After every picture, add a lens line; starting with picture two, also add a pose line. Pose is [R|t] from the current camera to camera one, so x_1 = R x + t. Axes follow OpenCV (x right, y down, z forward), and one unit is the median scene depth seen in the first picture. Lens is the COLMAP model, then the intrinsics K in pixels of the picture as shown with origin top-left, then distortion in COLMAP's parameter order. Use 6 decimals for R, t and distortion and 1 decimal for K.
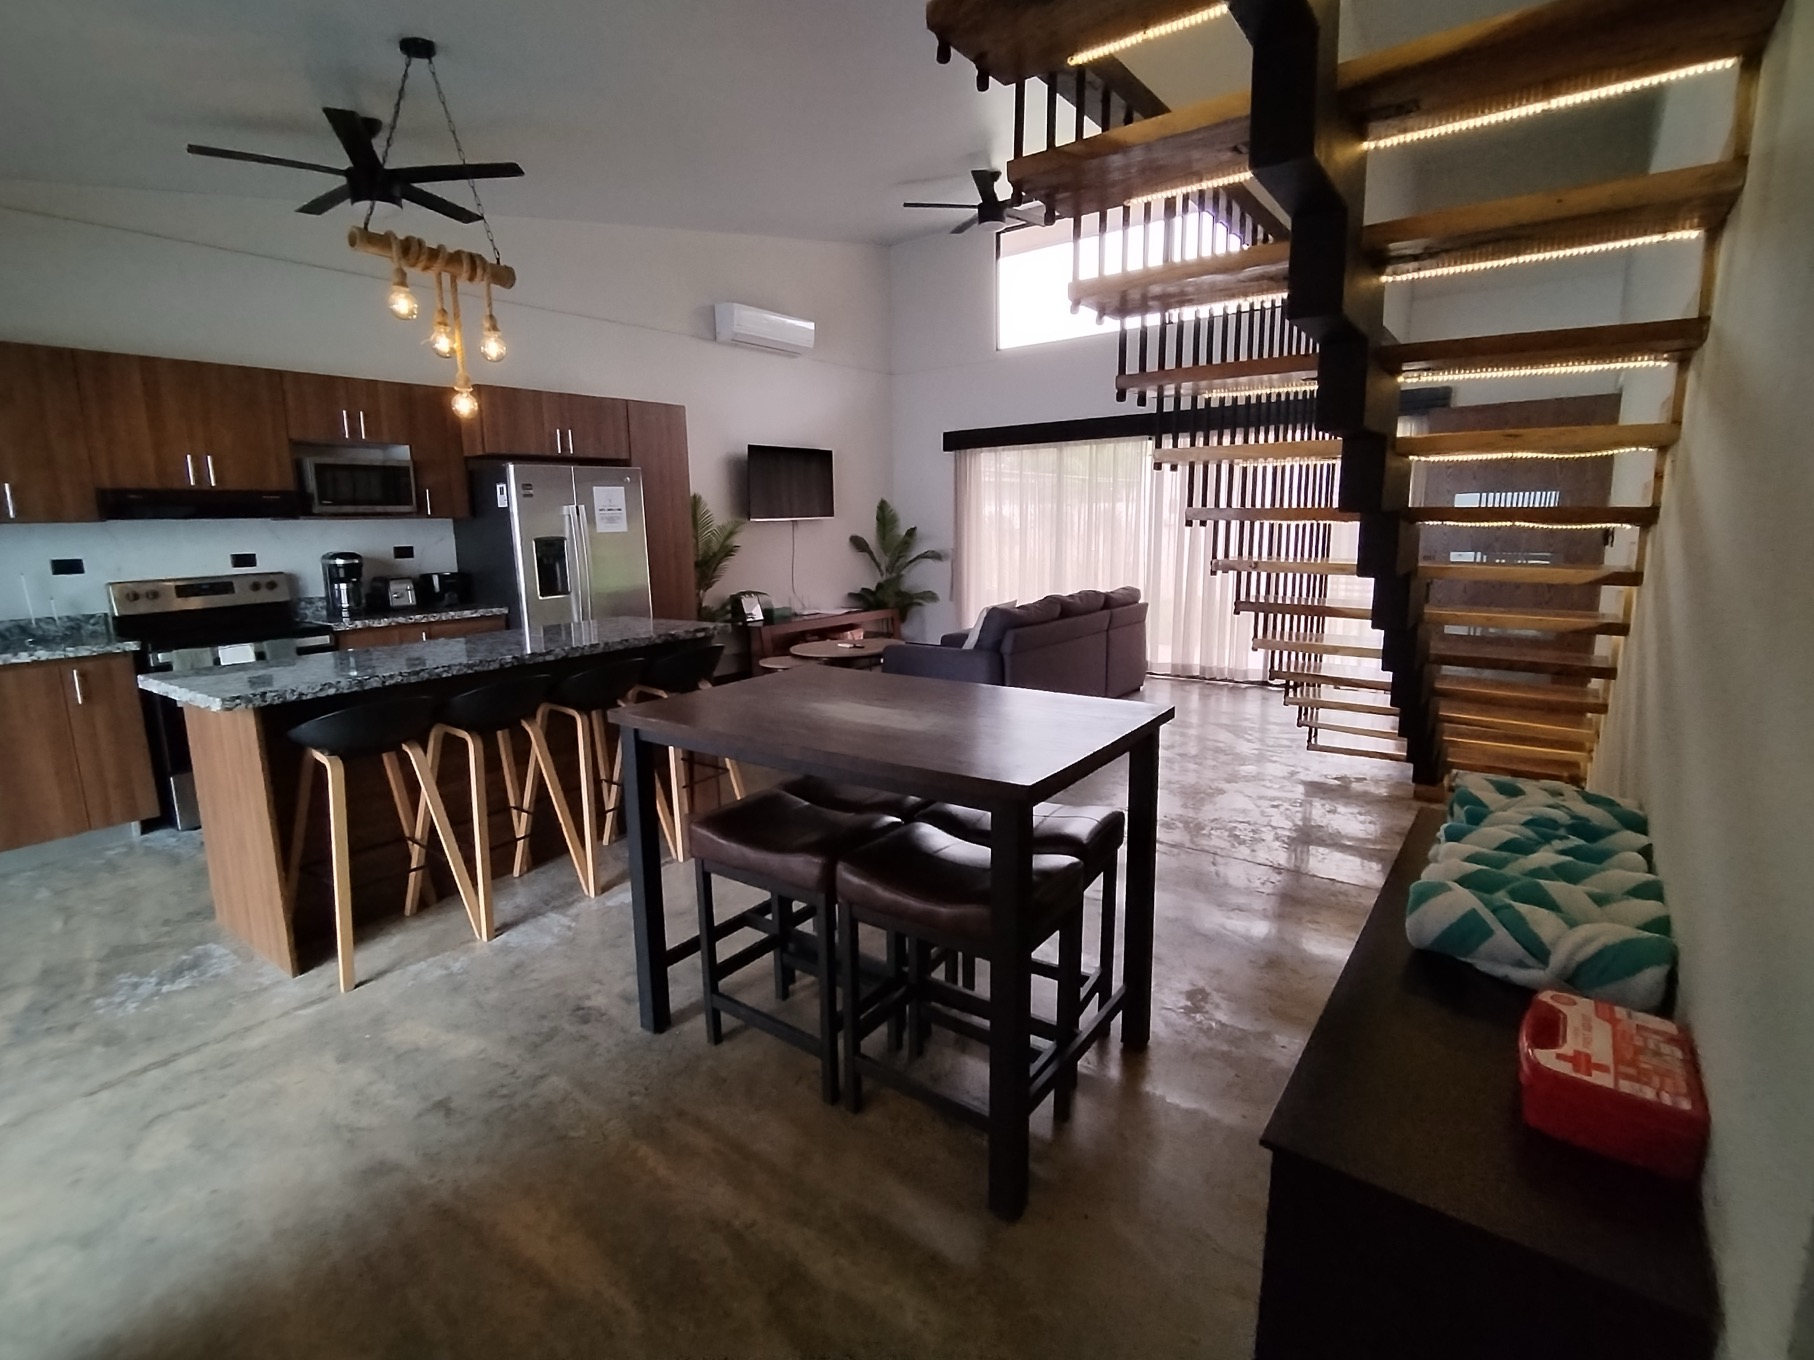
lens RADIAL K [[878.4, 0, 887.5], [0, 878.4, 659.8], [0, 0, 1]] dist [-0.005708, 0.001327]
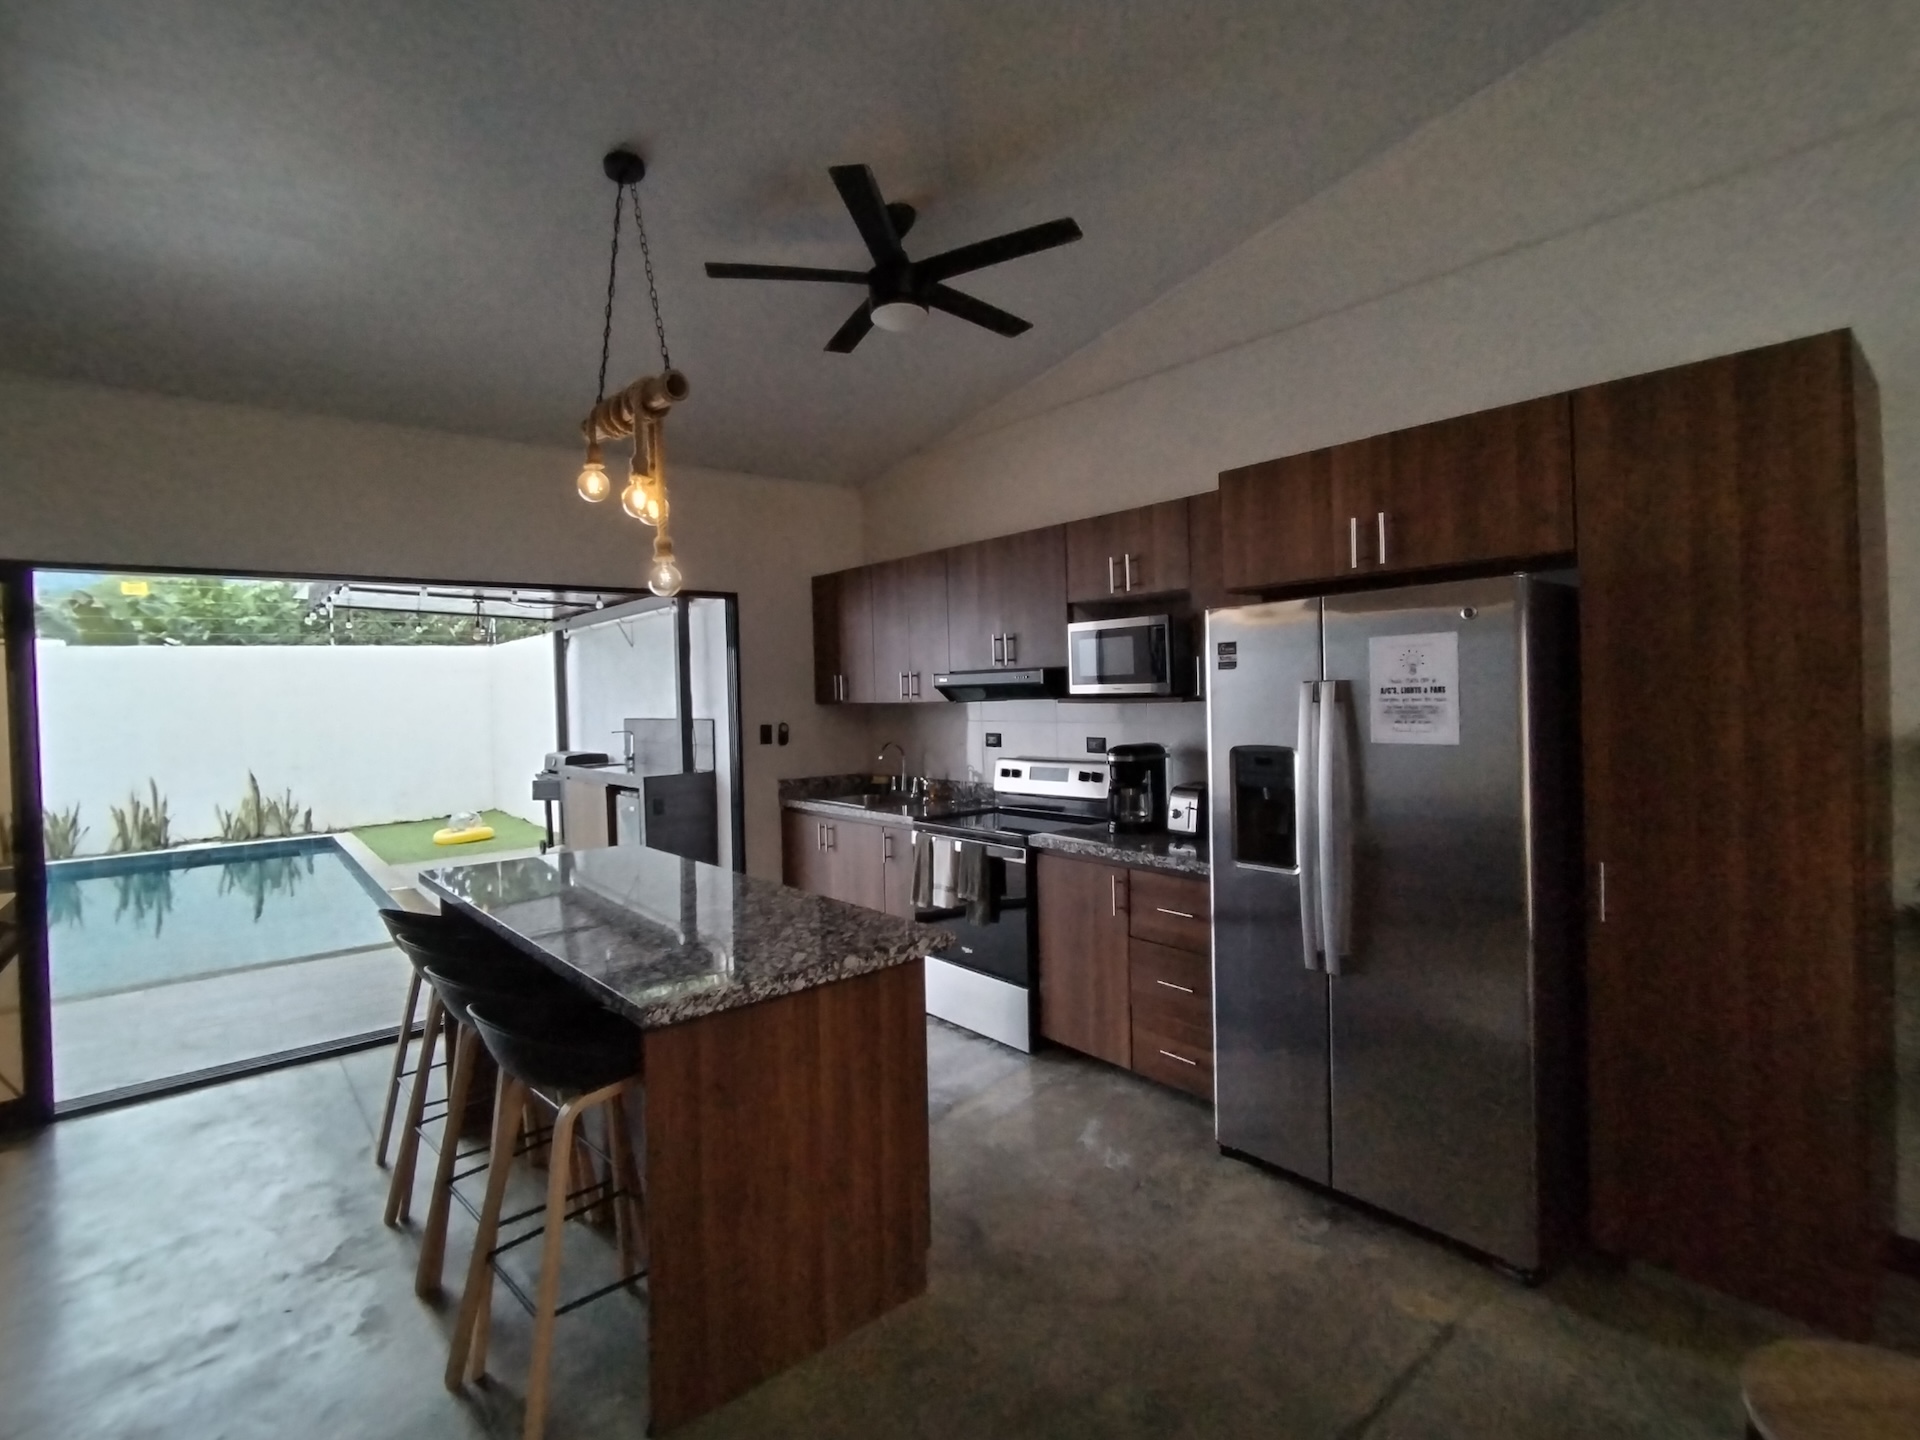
lens RADIAL K [[929.7, 0, 939.3], [0, 929.7, 698.7], [0, 0, 1]] dist [-0.005708, 0.001327]
pose [[-0.231511, 0.033876, -0.972242, 0.184599], [-0.126922, 0.989800, 0.064710, -0.200599], [0.964517, 0.138380, -0.224850, 1.064434]]
